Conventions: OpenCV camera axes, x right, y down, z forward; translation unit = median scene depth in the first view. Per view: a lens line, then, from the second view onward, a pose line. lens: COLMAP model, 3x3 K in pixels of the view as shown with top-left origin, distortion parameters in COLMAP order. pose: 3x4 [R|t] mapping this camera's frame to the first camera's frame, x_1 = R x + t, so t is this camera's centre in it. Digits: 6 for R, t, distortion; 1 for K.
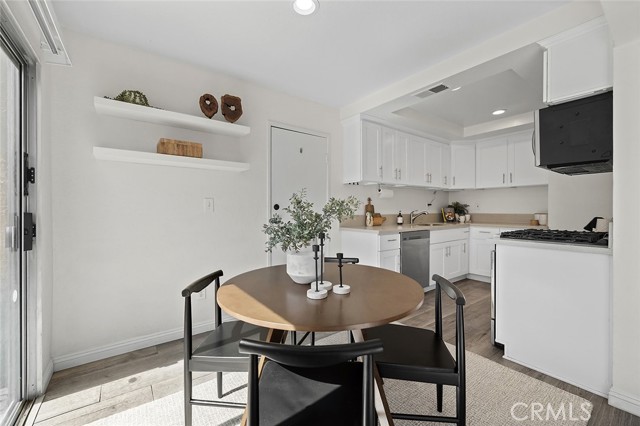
lens RADIAL K [[270.4, 0, 317.5], [0, 270.4, 210.9], [0, 0, 1]] dist [0.000617, -0.000007]
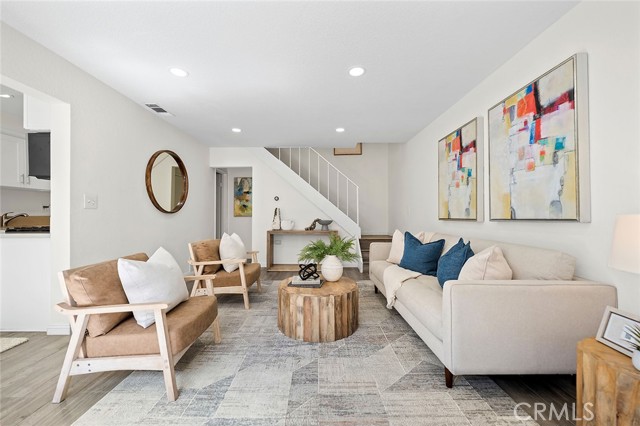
lens RADIAL K [[247.6, 0, 318.7], [0, 247.6, 212.0], [0, 0, 1]] dist [-0.000047, 0.000005]
pose [[0.604428, 0.006836, 0.796630, 0.406129], [0.006682, 0.999885, -0.013649, 0.018891], [-0.796631, 0.013573, 0.604313, -0.475232]]
